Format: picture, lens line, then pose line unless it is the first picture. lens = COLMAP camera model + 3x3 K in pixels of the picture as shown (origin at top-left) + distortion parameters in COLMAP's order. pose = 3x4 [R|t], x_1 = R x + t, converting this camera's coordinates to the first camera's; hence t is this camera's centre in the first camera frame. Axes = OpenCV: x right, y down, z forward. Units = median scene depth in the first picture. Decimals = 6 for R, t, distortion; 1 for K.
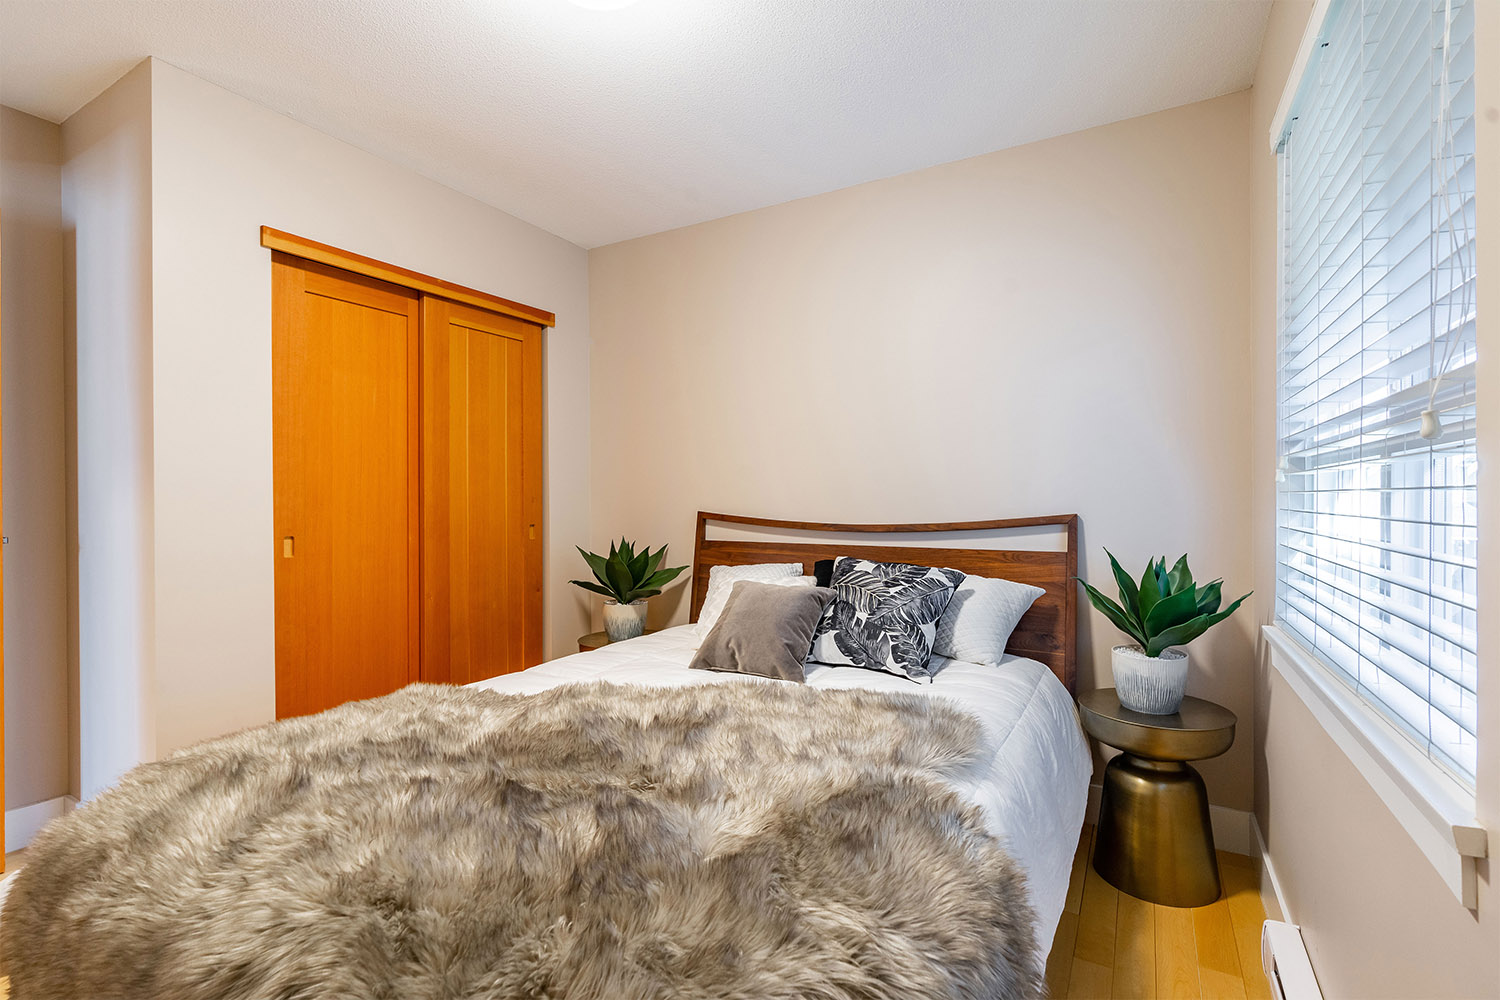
lens RADIAL K [[724.0, 0, 750.0], [0, 724.0, 500.0], [0, 0, 1]] dist [-0.001064, -0.000190]
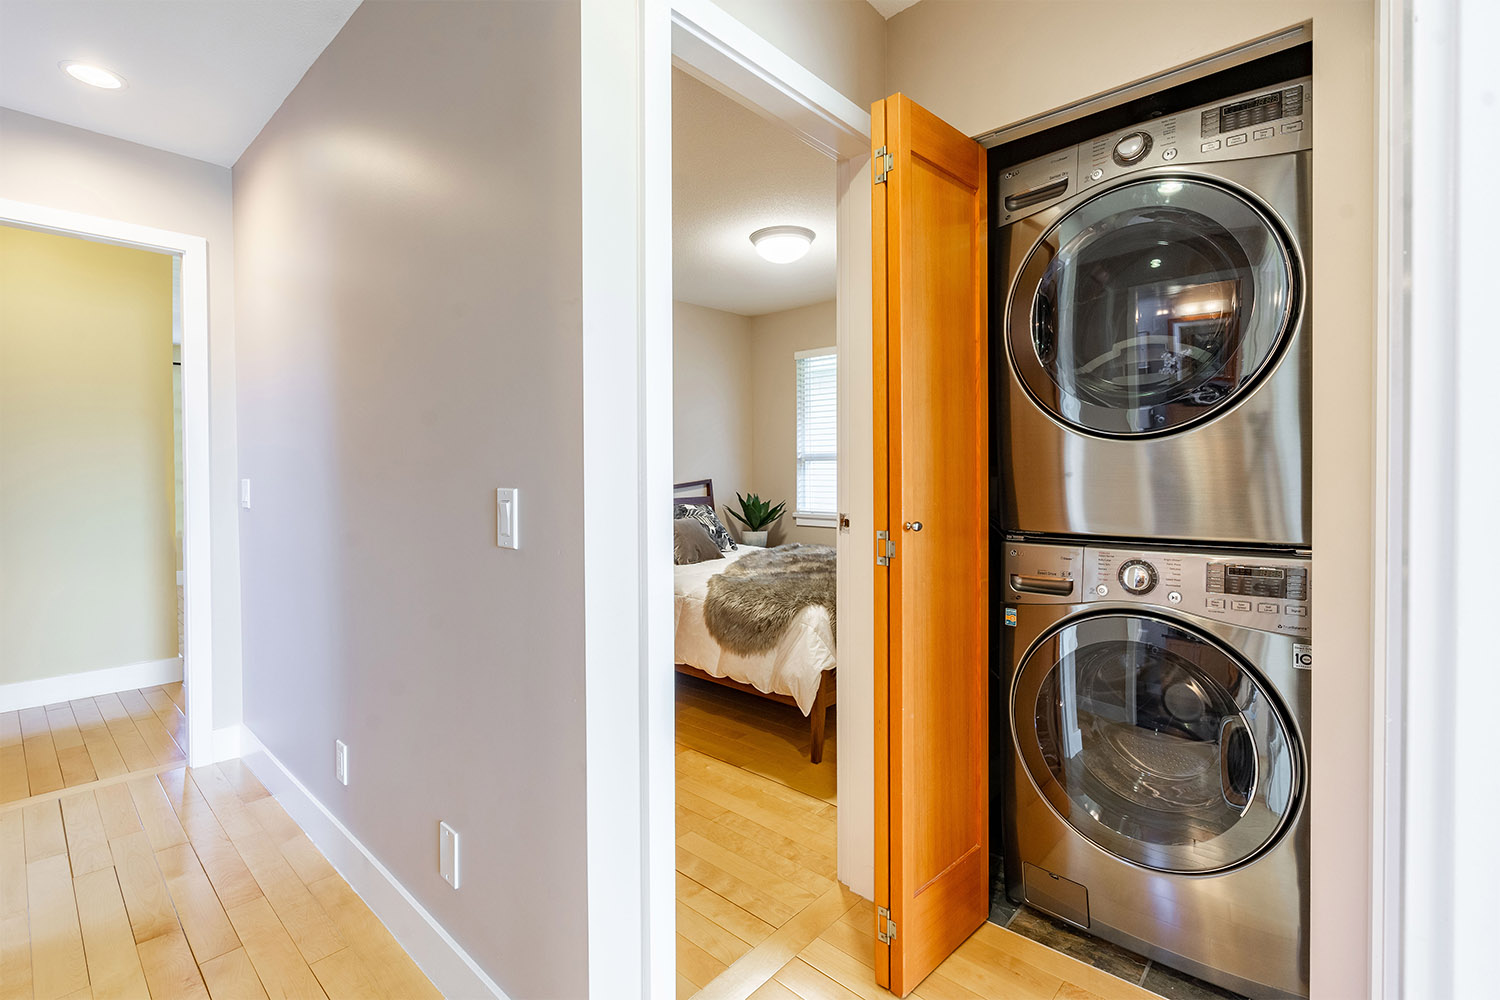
lens RADIAL K [[683.7, 0, 751.8], [0, 683.7, 475.0], [0, 0, 1]] dist [-0.000247, -0.000060]
pose [[0.244374, -0.013518, 0.969587, -1.795294], [0.013480, 0.999854, 0.010542, -0.016560], [-0.969587, 0.010494, 0.244520, 0.399974]]
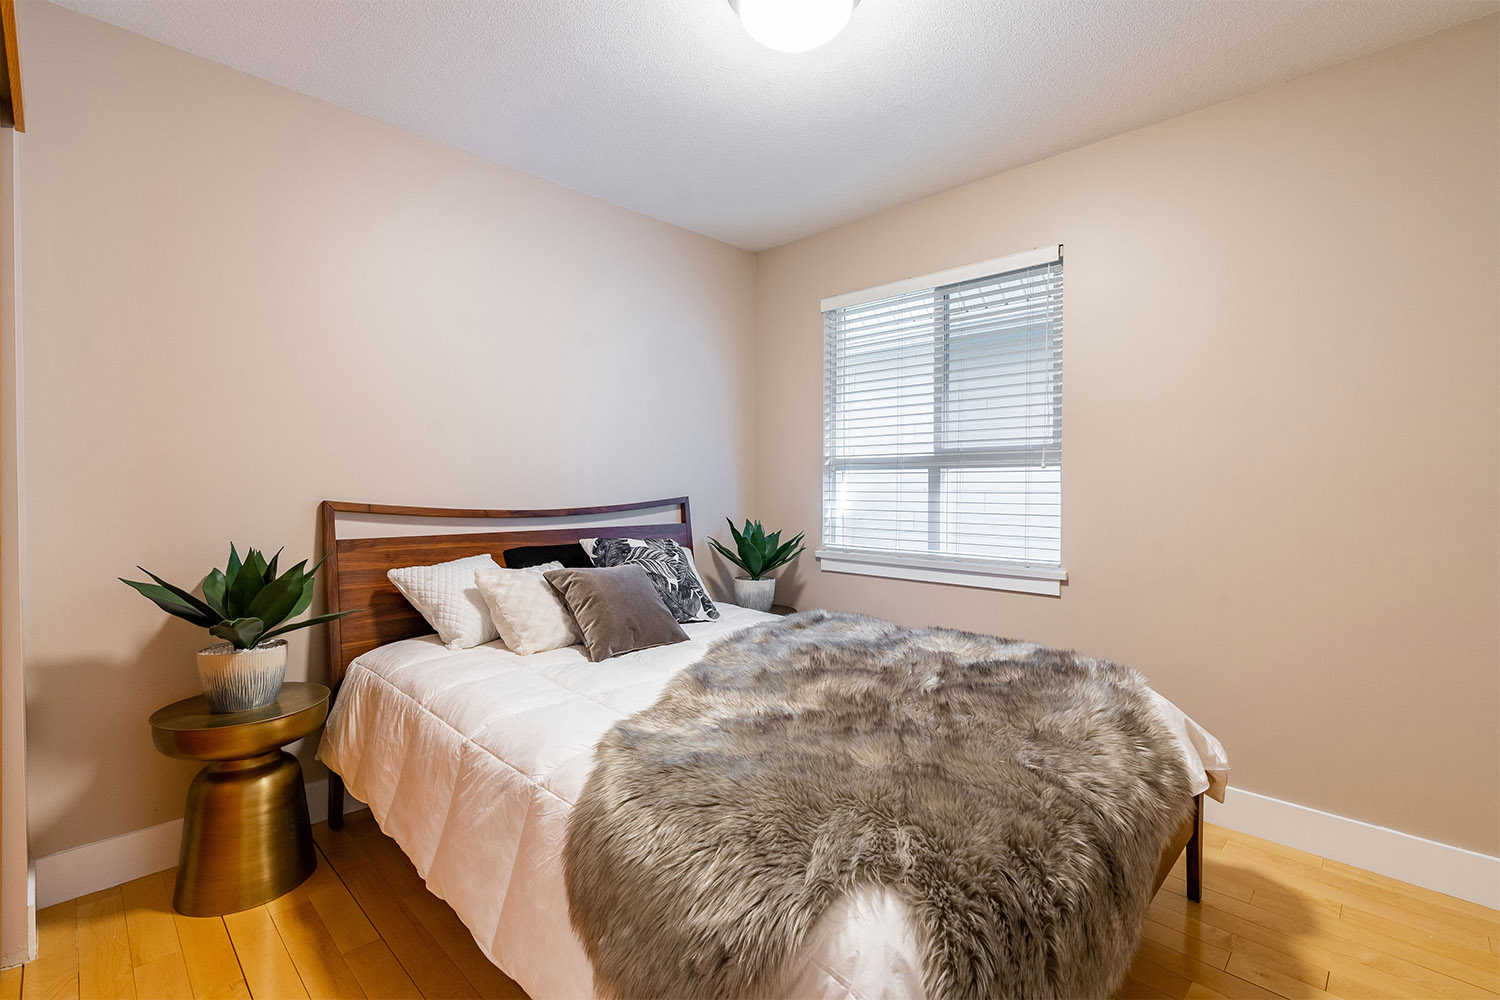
lens RADIAL K [[683.7, 0, 751.8], [0, 683.7, 475.0], [0, 0, 1]] dist [-0.000247, -0.000060]
pose [[0.283372, 0.018685, 0.958828, -0.931655], [0.003265, 0.999786, -0.020448, 0.004658], [-0.959005, 0.008924, 0.283250, 0.553131]]
